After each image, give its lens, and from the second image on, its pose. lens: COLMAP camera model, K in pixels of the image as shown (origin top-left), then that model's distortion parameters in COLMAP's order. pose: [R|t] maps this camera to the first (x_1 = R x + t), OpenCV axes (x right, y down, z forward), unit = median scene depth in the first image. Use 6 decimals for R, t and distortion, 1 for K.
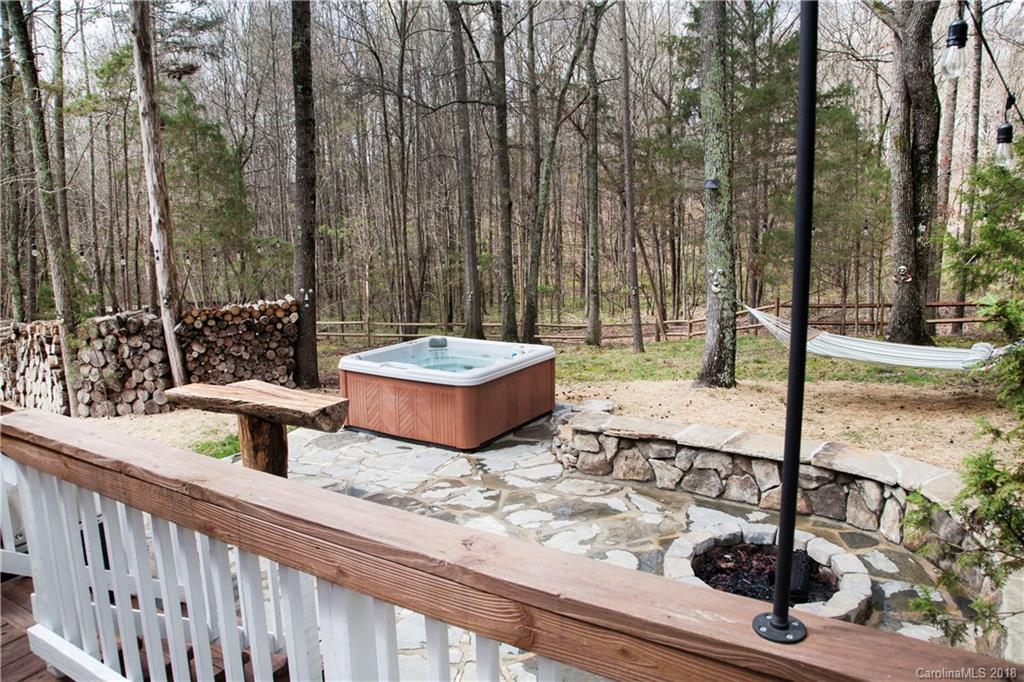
lens RADIAL K [[707.9, 0, 502.1], [0, 707.9, 336.7], [0, 0, 1]] dist [-0.115727, 0.056582]
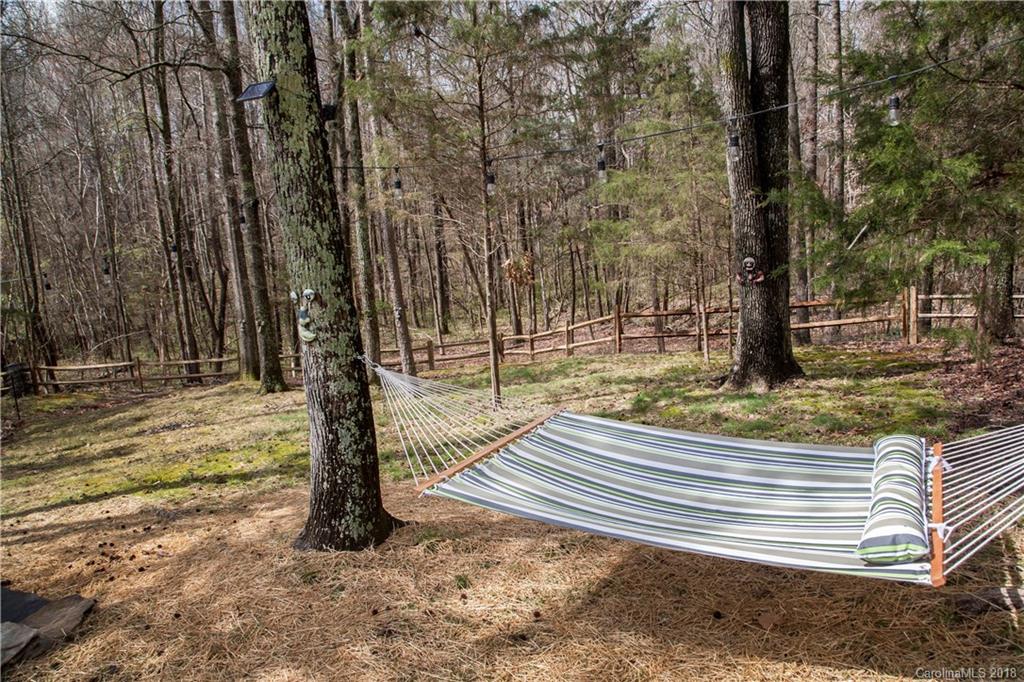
lens RADIAL K [[698.0, 0, 512.0], [0, 698.0, 341.0], [0, 0, 1]] dist [-0.125852, 0.081178]
pose [[0.987073, -0.063548, 0.147133, 0.298528], [0.064300, 0.997931, -0.000359, -0.044697], [-0.146806, 0.009815, 0.989117, 0.445284]]
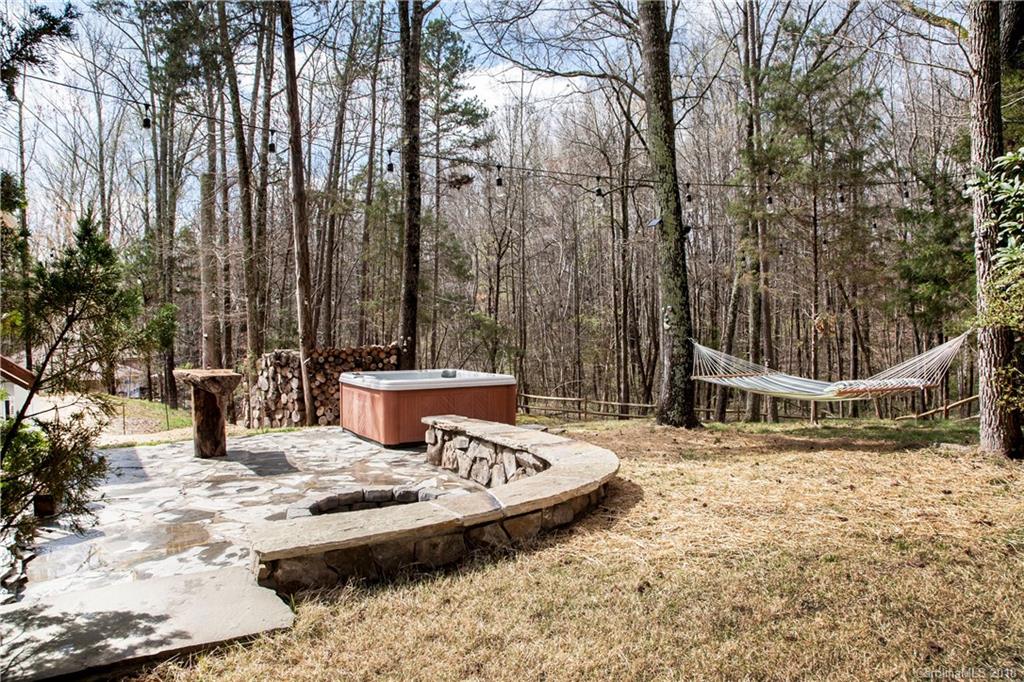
lens RADIAL K [[698.0, 0, 512.0], [0, 698.0, 341.0], [0, 0, 1]] dist [-0.125852, 0.081178]
pose [[0.895111, 0.020446, -0.445374, 0.445039], [-0.083655, 0.988908, -0.122733, 0.075802], [0.437924, 0.147118, 0.886893, 0.020888]]
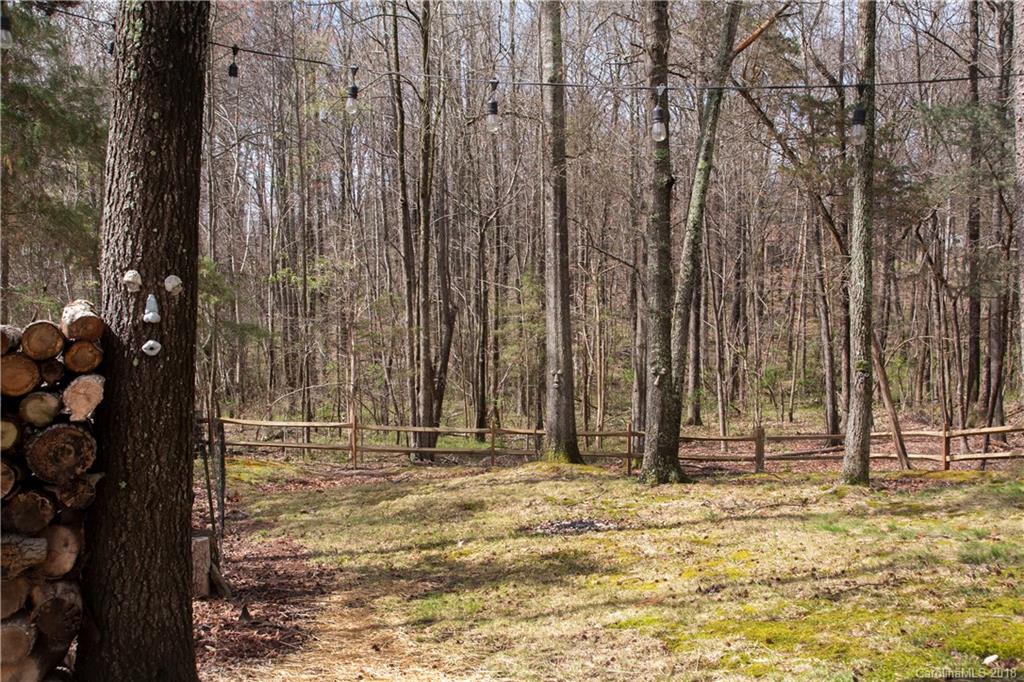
lens RADIAL K [[883.6, 0, 513.8], [0, 883.6, 342.3], [0, 0, 1]] dist [0.001861, -0.000702]
pose [[0.999781, 0.020790, 0.002259, -0.171865], [-0.020386, 0.993007, -0.116278, -0.015748], [-0.004661, 0.116207, 0.993214, 0.762073]]
